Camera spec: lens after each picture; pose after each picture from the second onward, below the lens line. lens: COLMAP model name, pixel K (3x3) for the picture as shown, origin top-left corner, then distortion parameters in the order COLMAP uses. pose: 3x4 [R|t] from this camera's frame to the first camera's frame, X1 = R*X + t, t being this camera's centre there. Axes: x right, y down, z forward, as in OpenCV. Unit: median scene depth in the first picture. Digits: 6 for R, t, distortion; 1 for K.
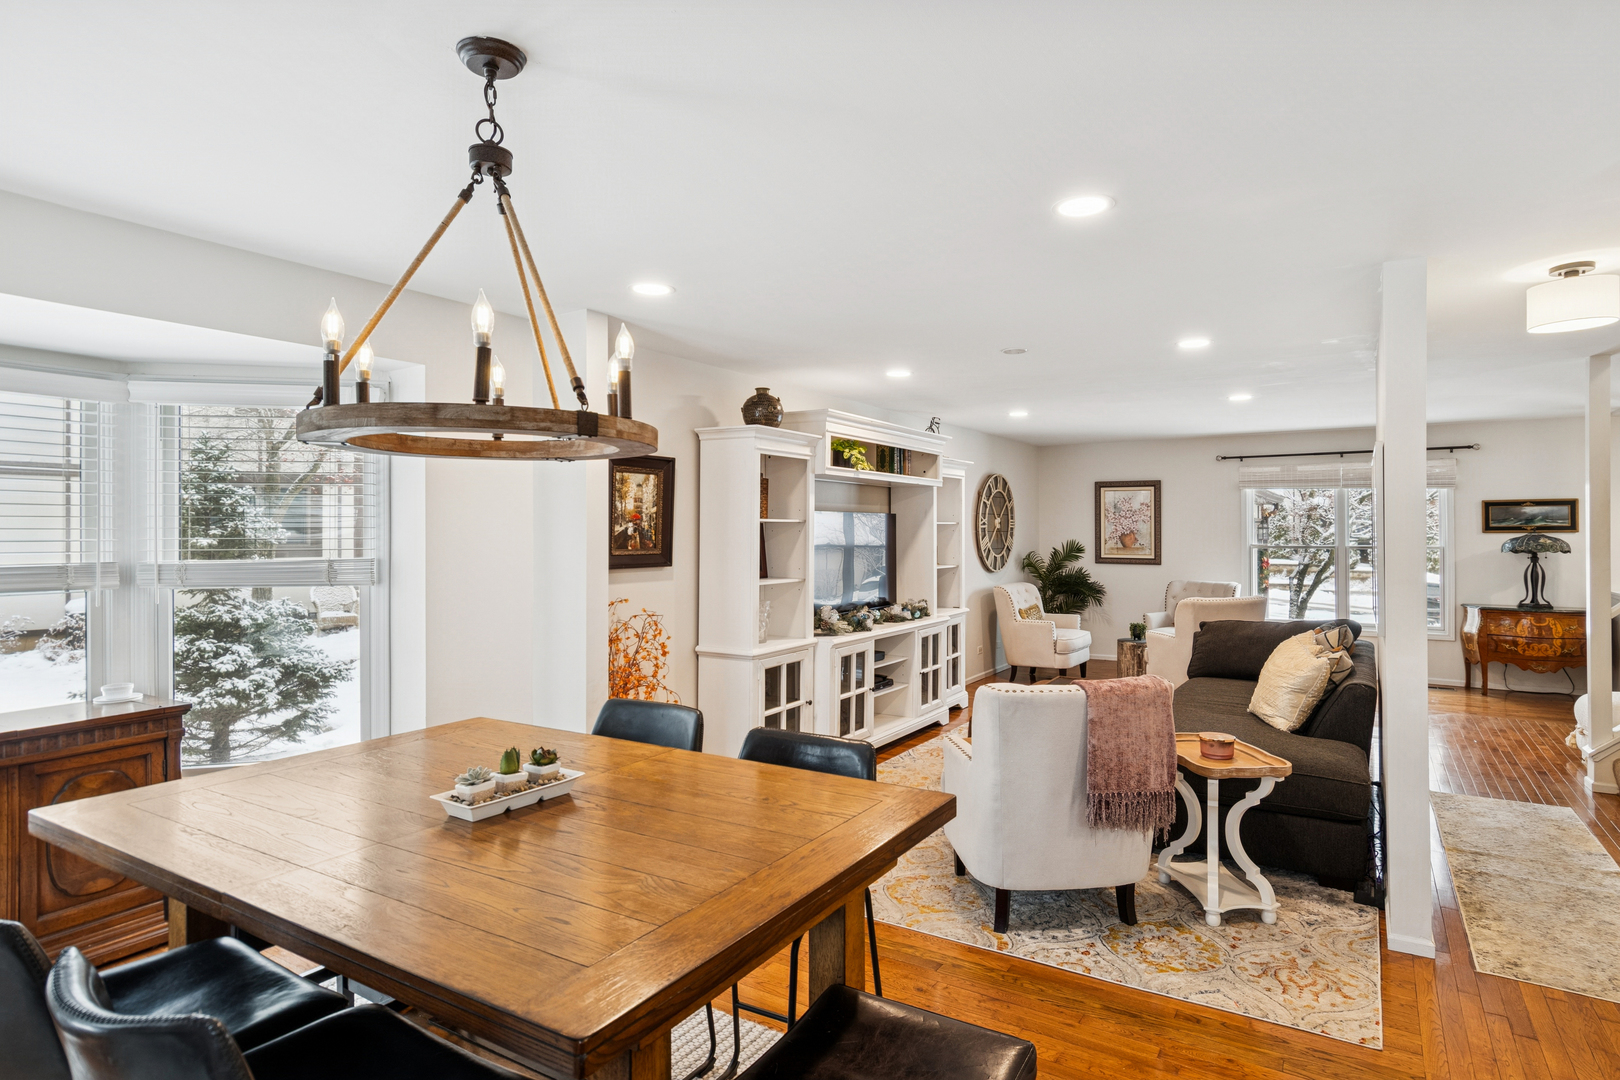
lens RADIAL K [[865.9, 0, 837.1], [0, 865.9, 516.9], [0, 0, 1]] dist [-0.000689, 0.000885]
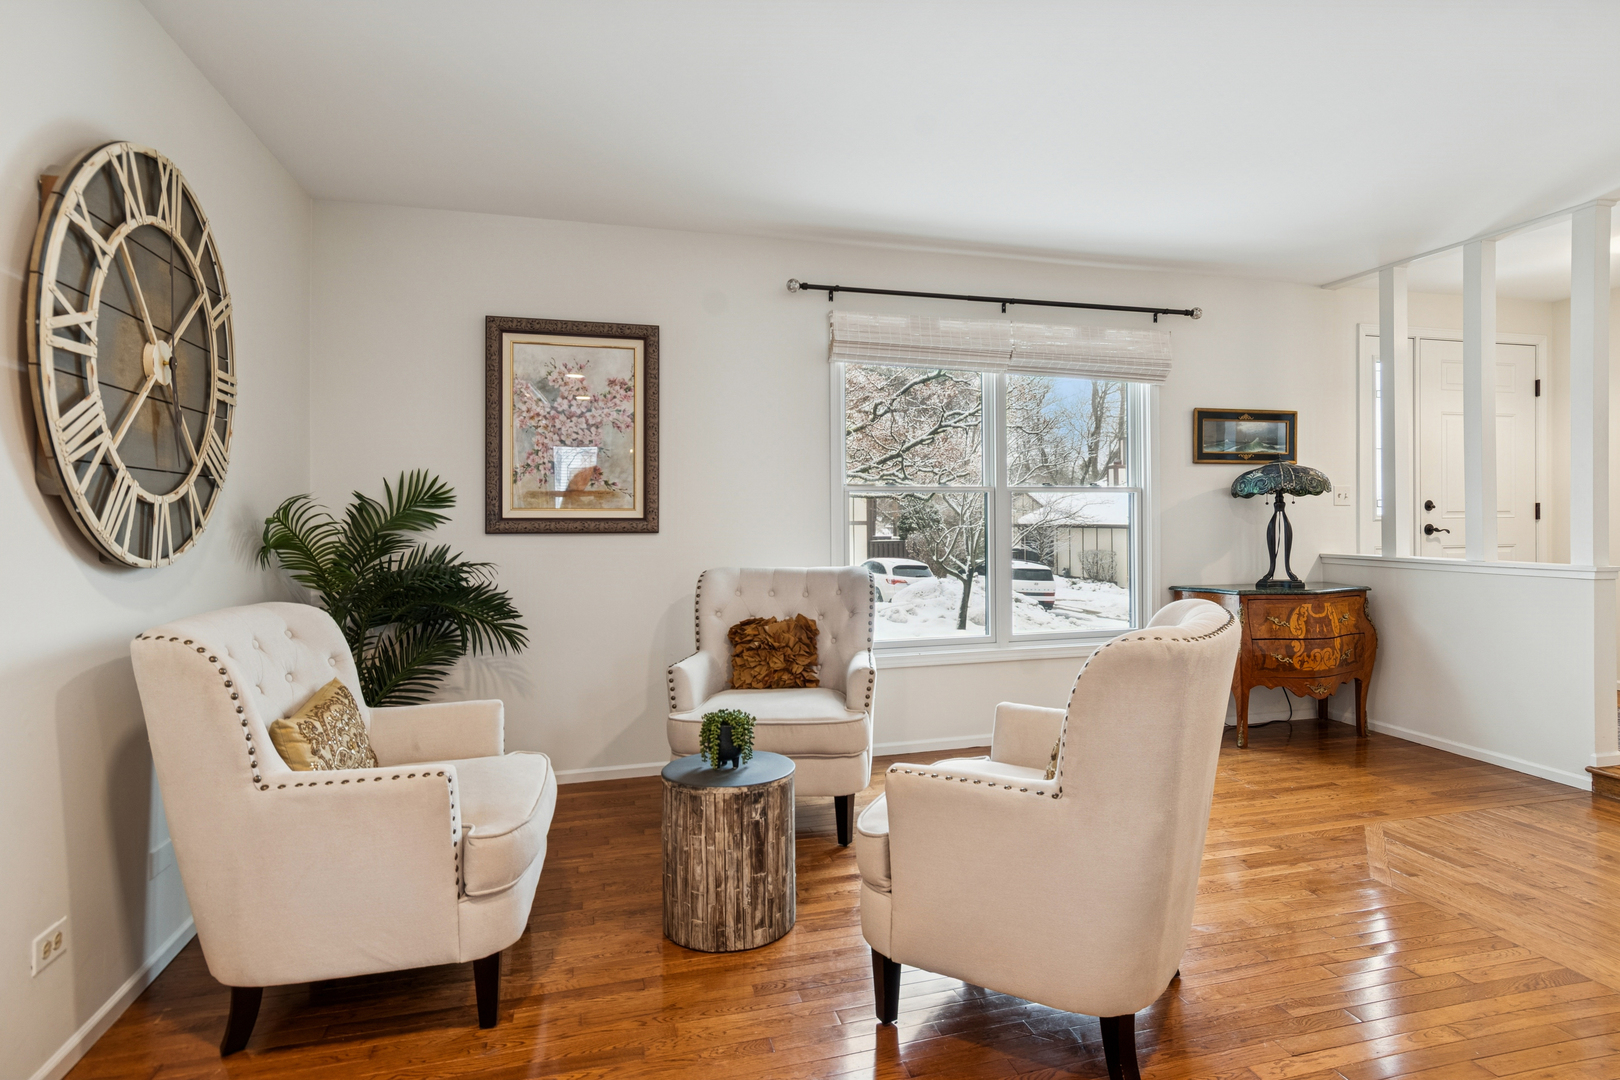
lens RADIAL K [[865.9, 0, 837.1], [0, 865.9, 516.9], [0, 0, 1]] dist [-0.000689, 0.000885]
pose [[0.662523, 0.001310, 0.749041, 0.135686], [-0.008277, 0.999950, 0.005572, 0.048802], [-0.748996, -0.009892, 0.662501, 0.727888]]
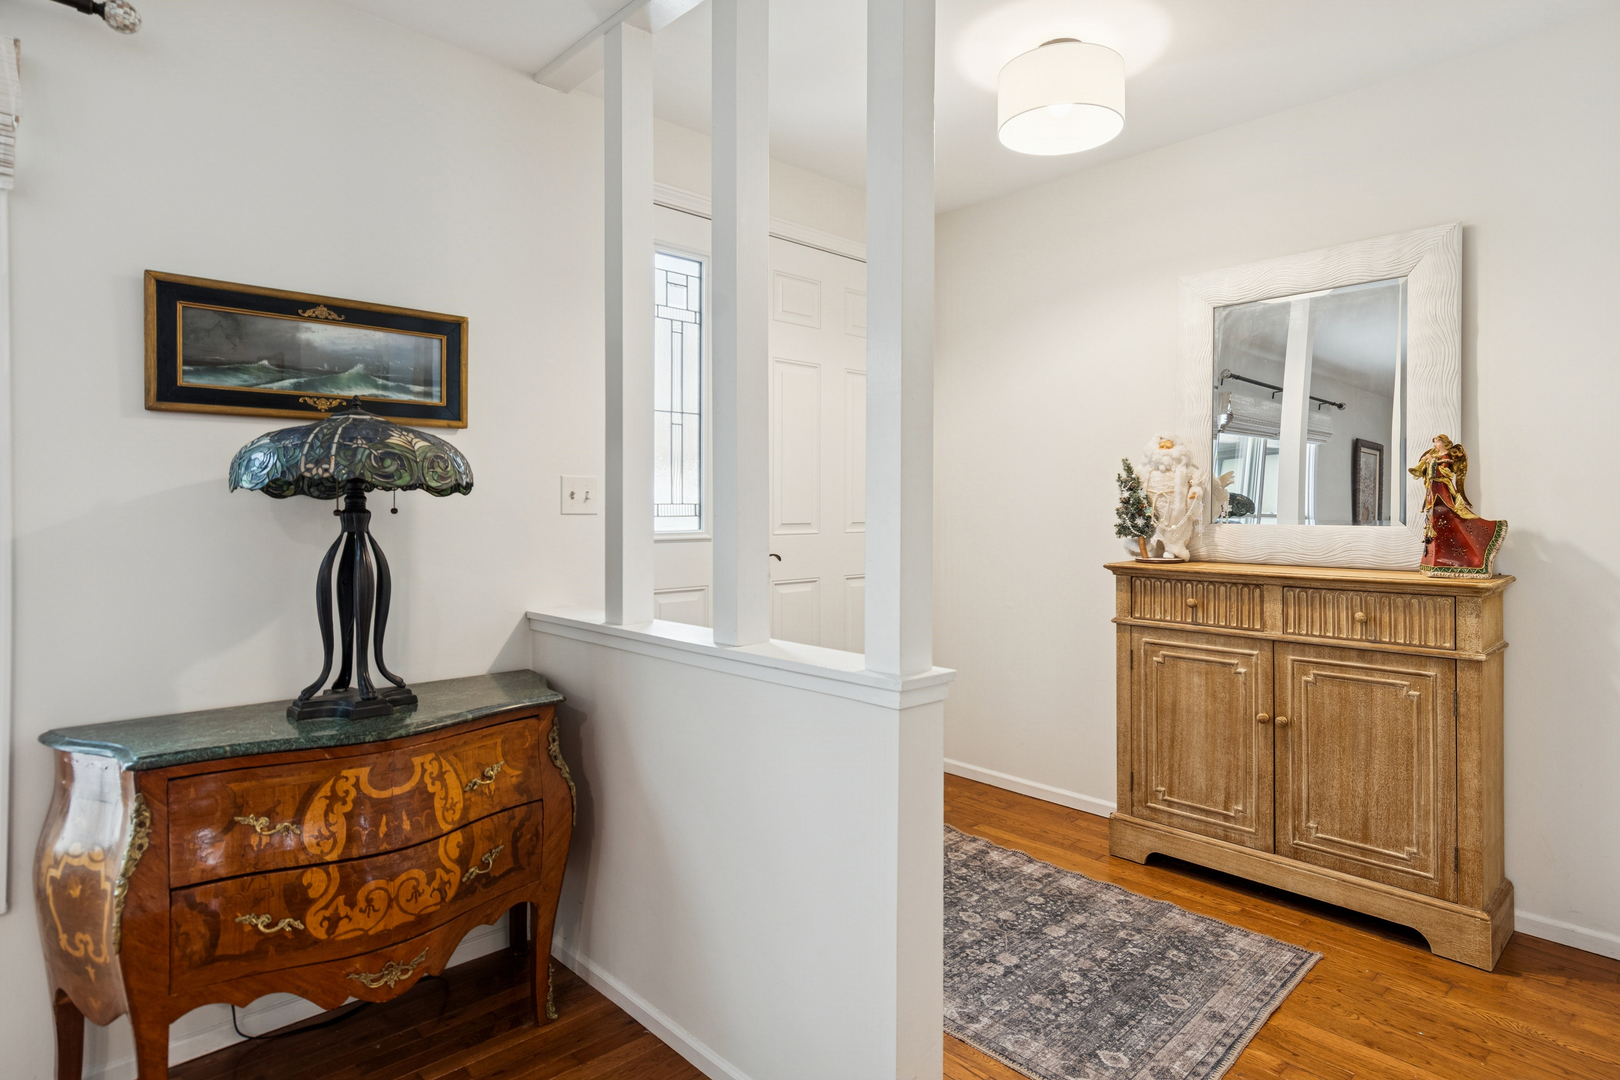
lens RADIAL K [[865.9, 0, 837.1], [0, 865.9, 516.9], [0, 0, 1]] dist [-0.000689, 0.000885]
pose [[0.244771, -0.007588, 0.969551, 0.519706], [-0.016827, 0.999786, 0.012073, 0.037536], [-0.969435, -0.019270, 0.244591, 0.700541]]
